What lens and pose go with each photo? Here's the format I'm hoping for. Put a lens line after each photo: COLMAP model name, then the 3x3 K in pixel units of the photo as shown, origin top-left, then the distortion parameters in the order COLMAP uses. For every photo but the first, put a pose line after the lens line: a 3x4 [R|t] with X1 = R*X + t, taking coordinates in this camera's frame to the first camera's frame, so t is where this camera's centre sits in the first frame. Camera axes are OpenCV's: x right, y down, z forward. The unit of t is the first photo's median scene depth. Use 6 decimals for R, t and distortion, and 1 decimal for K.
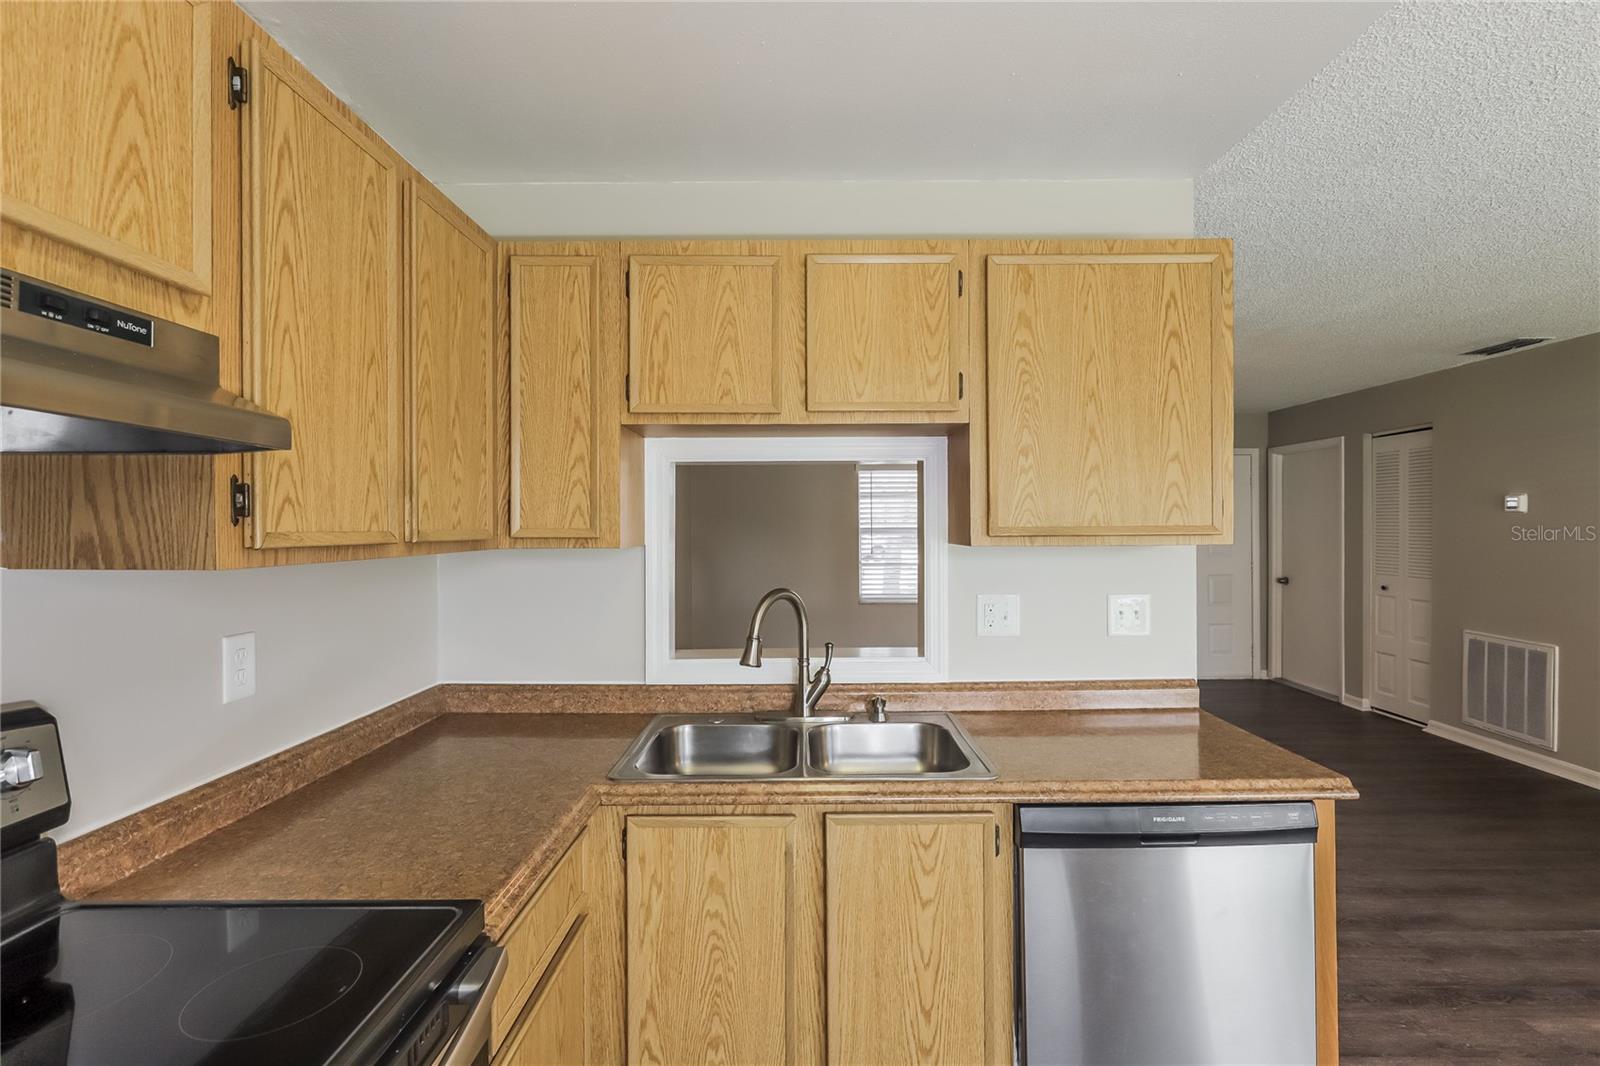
lens RADIAL K [[745.2, 0, 802.9], [0, 745.2, 528.4], [0, 0, 1]] dist [-0.001986, 0.000888]
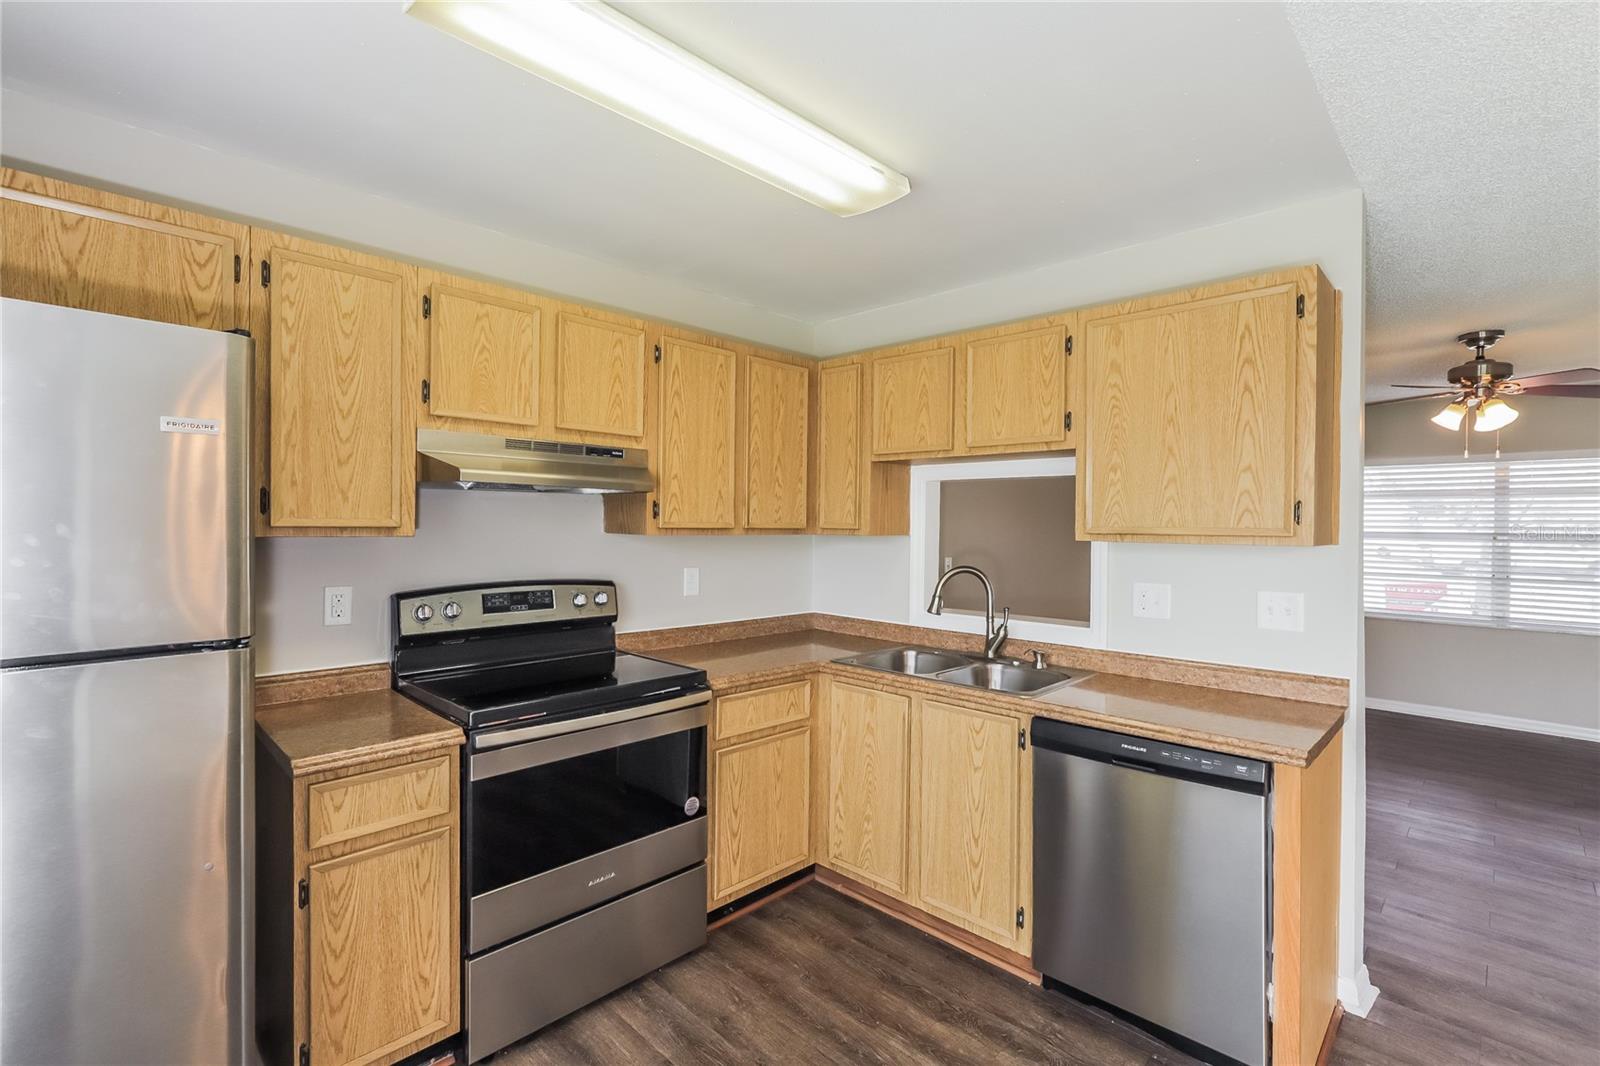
lens RADIAL K [[732.9, 0, 803.1], [0, 732.9, 530.9], [0, 0, 1]] dist [0.000587, 0.000339]
pose [[0.718742, 0.020384, -0.694978, 0.797341], [-0.017540, 0.999784, 0.011183, 0.000148], [0.695056, 0.004152, 0.718944, -0.287449]]
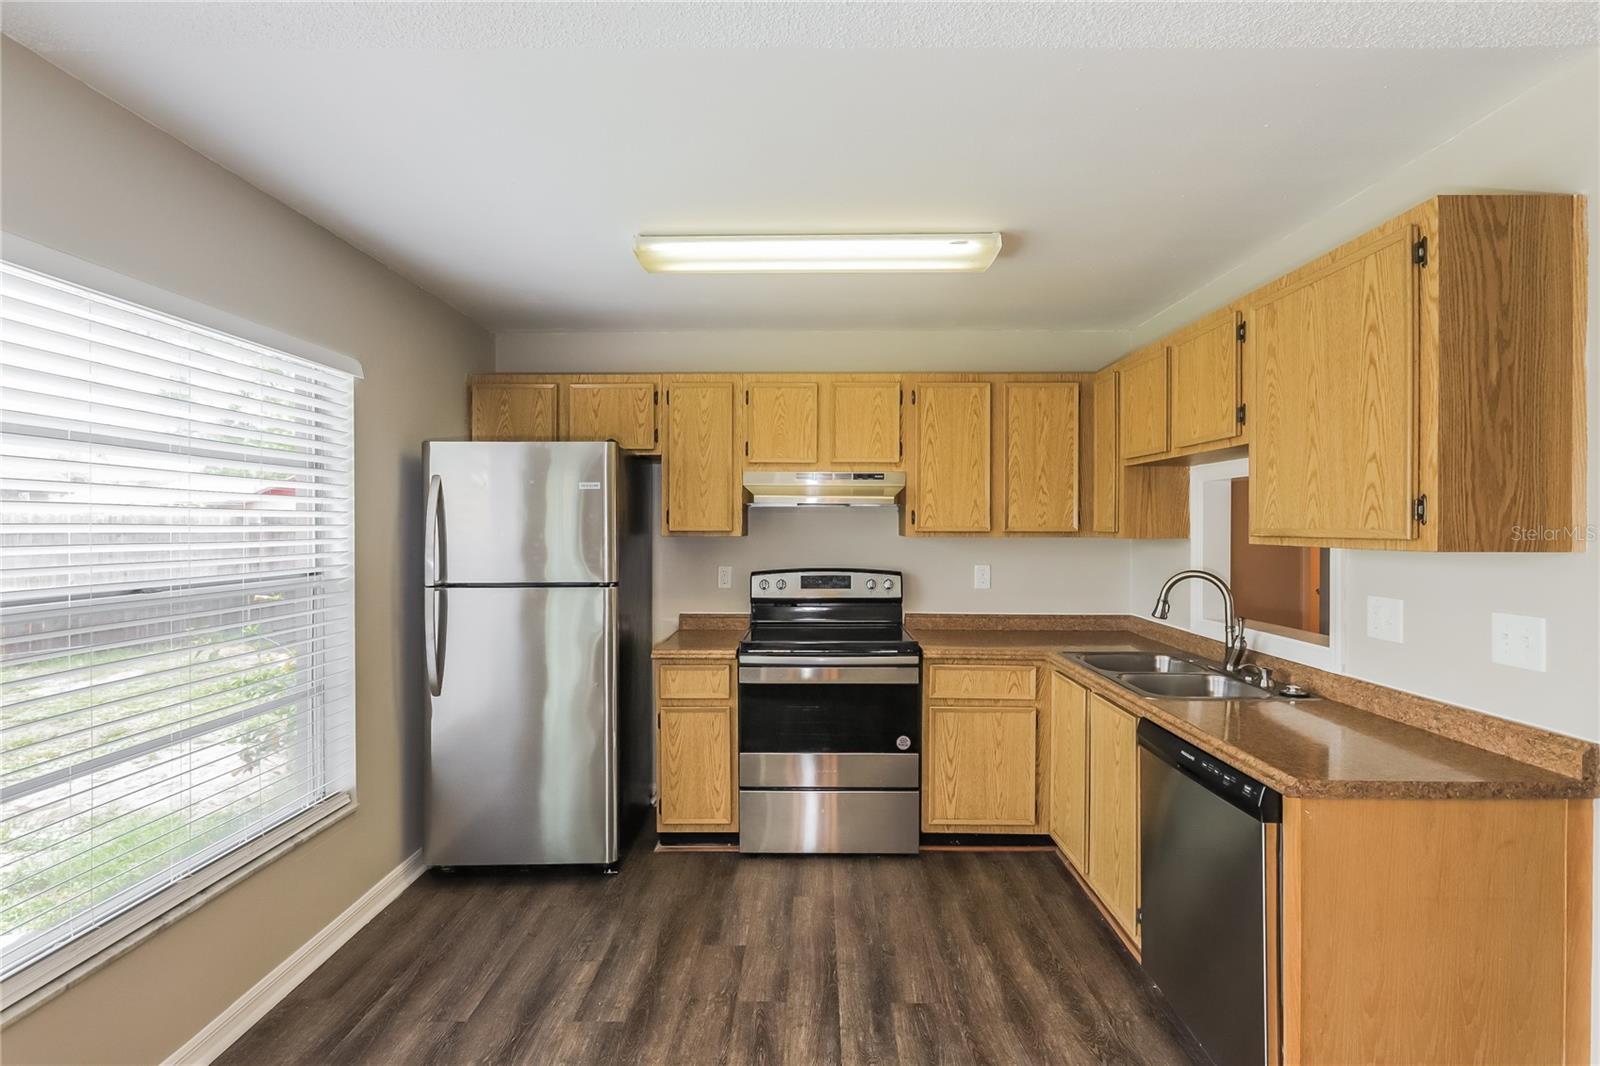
lens RADIAL K [[727.0, 0, 800.0], [0, 727.0, 533.0], [0, 0, 1]] dist [-0.000504, -0.000044]
pose [[-0.011589, 0.016882, -0.999790, 1.444377], [-0.006255, 0.999837, 0.016955, -0.010060], [0.999913, 0.006450, -0.011482, 0.280038]]
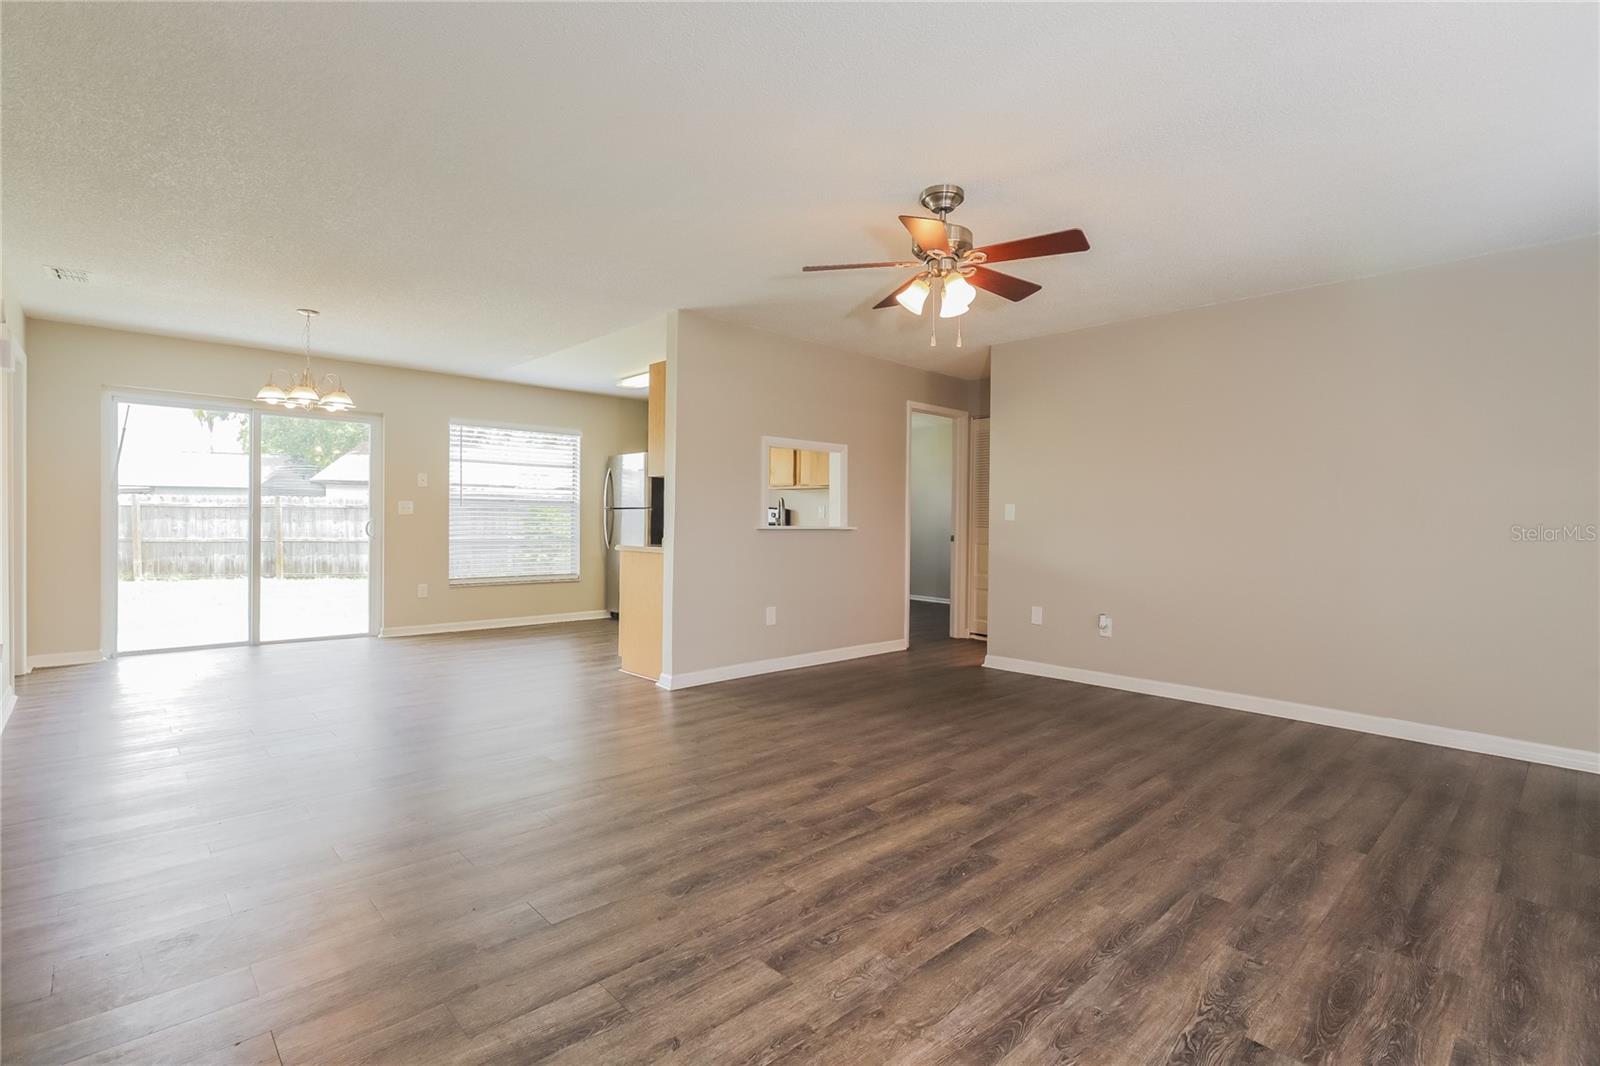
lens RADIAL K [[745.2, 0, 802.9], [0, 745.2, 528.4], [0, 0, 1]] dist [-0.001986, 0.000888]
pose [[-0.729157, 0.005220, -0.684327, 2.062824], [-0.010612, 0.999764, 0.018933, 0.156527], [0.684265, 0.021067, -0.728930, 3.452072]]
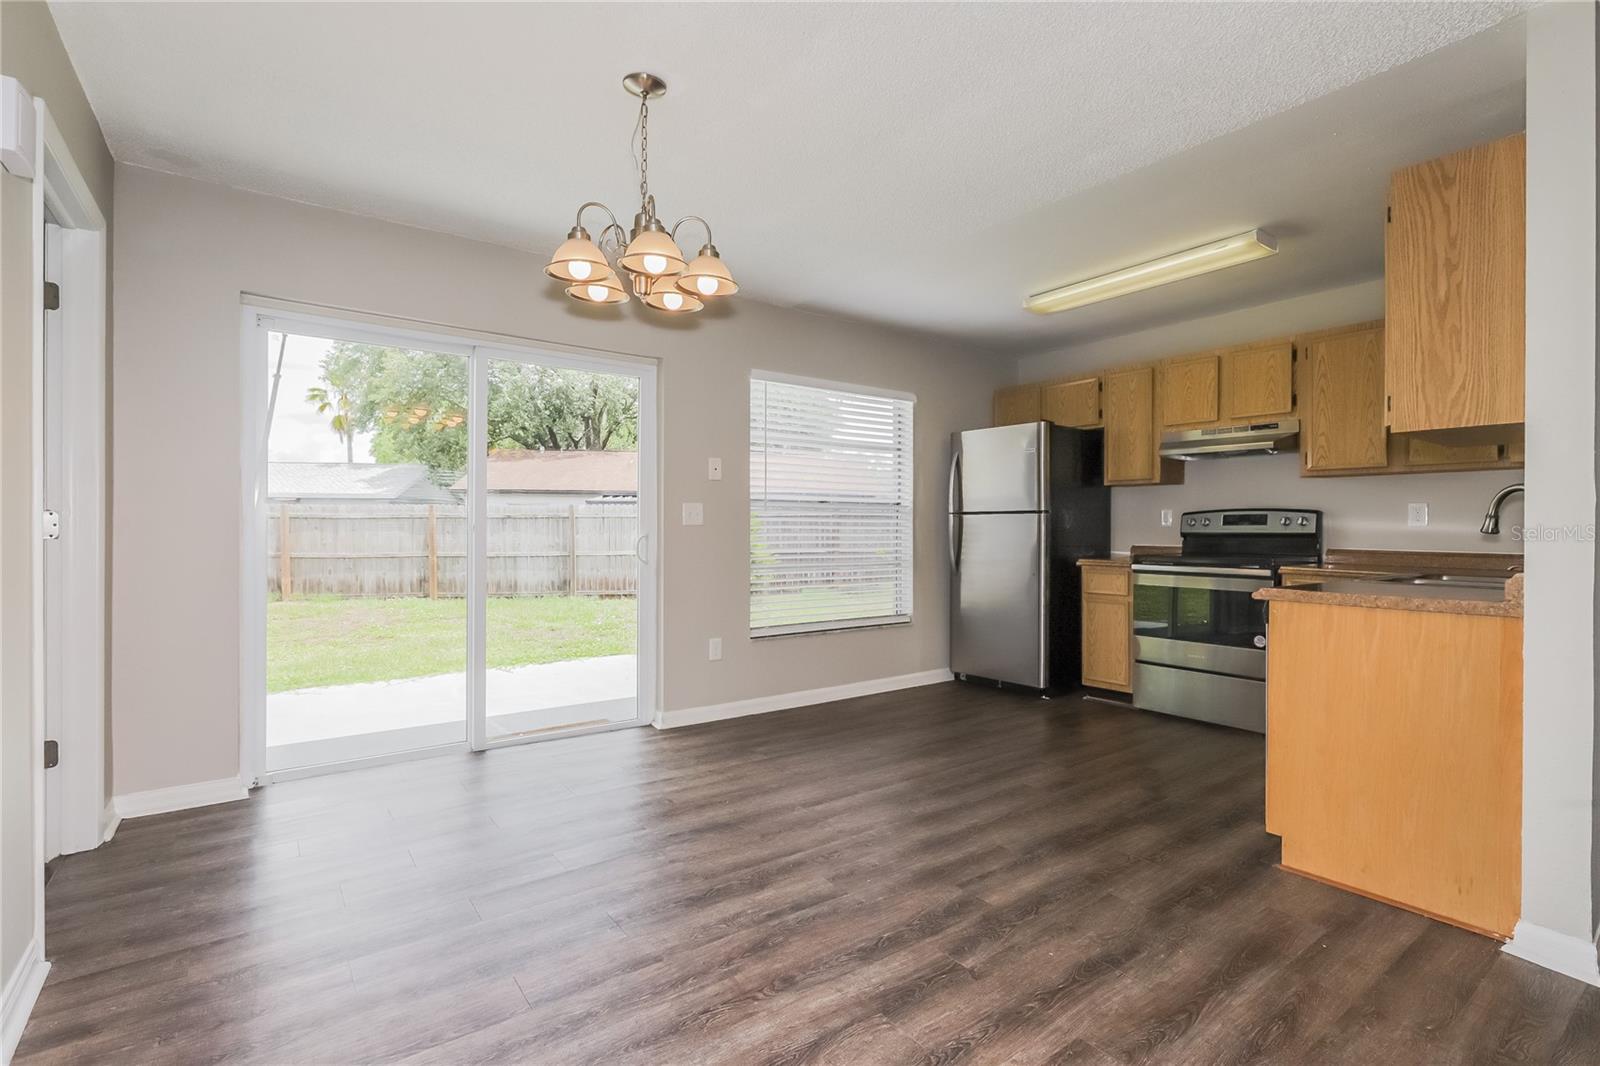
lens RADIAL K [[745.2, 0, 802.9], [0, 745.2, 528.4], [0, 0, 1]] dist [-0.001986, 0.000888]
pose [[-0.805097, 0.002849, -0.593136, 2.048064], [-0.003270, 0.999952, 0.009241, 0.167060], [0.593134, 0.009379, -0.805049, 1.422925]]
